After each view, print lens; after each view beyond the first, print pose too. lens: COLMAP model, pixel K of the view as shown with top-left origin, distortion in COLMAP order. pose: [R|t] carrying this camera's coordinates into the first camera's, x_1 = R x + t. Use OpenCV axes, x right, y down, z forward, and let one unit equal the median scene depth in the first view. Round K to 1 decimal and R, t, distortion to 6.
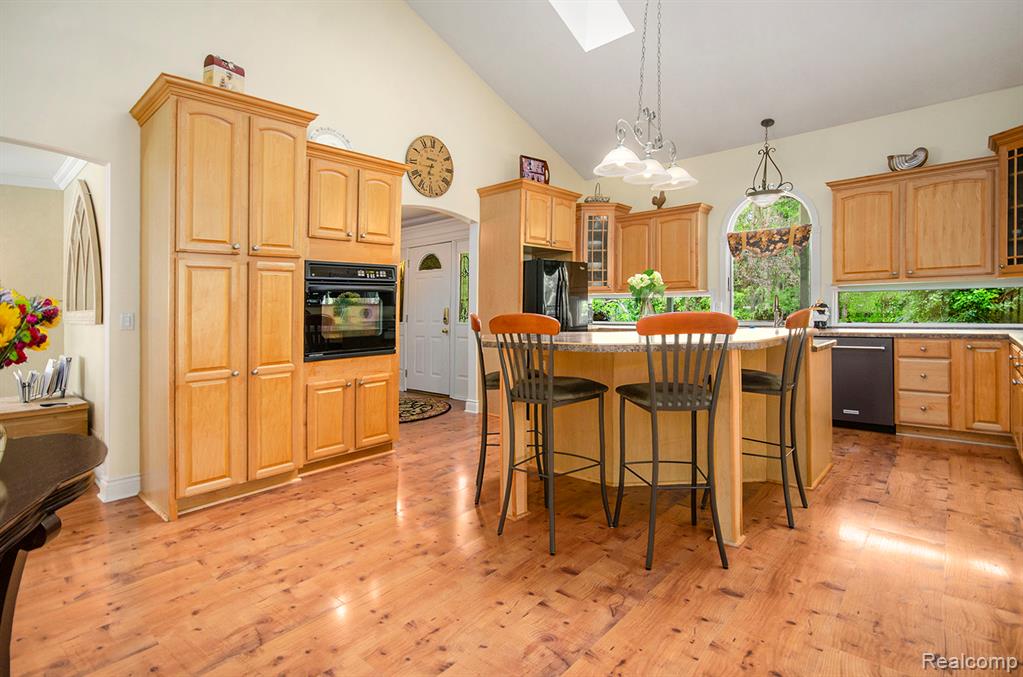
lens RADIAL K [[521.3, 0, 493.8], [0, 521.3, 304.9], [0, 0, 1]] dist [0.012214, -0.000817]
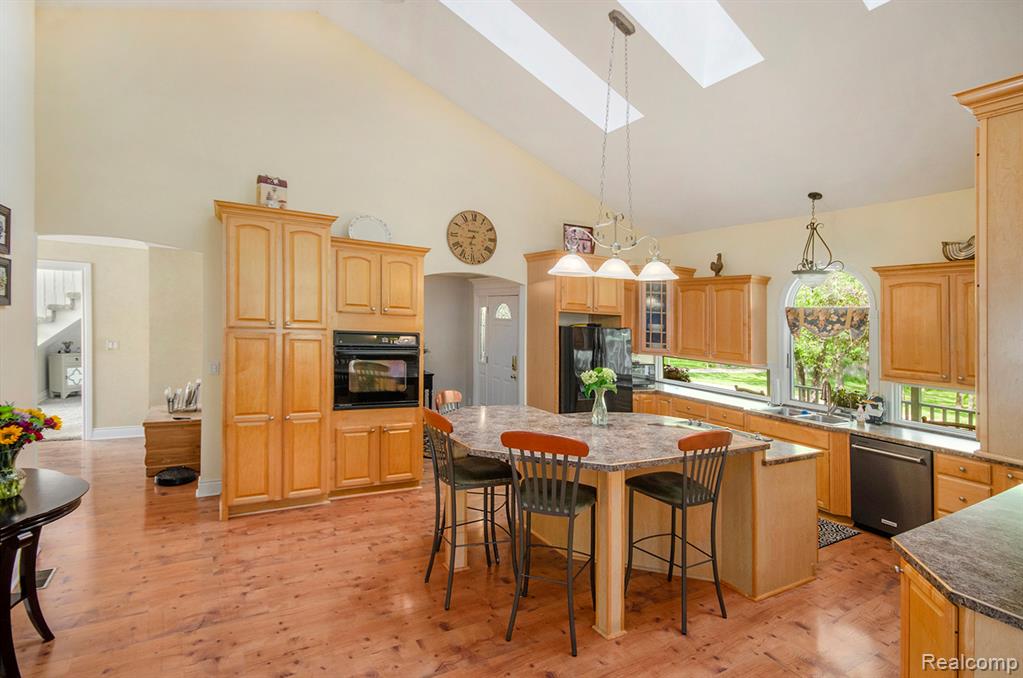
lens RADIAL K [[531.9, 0, 511.5], [0, 531.9, 339.0], [0, 0, 1]] dist [0.009468, 0.000530]
pose [[0.952202, 0.073233, -0.296561, 0.385724], [-0.060316, 0.996798, 0.052487, -0.144917], [0.299455, -0.032091, 0.953570, -0.070145]]
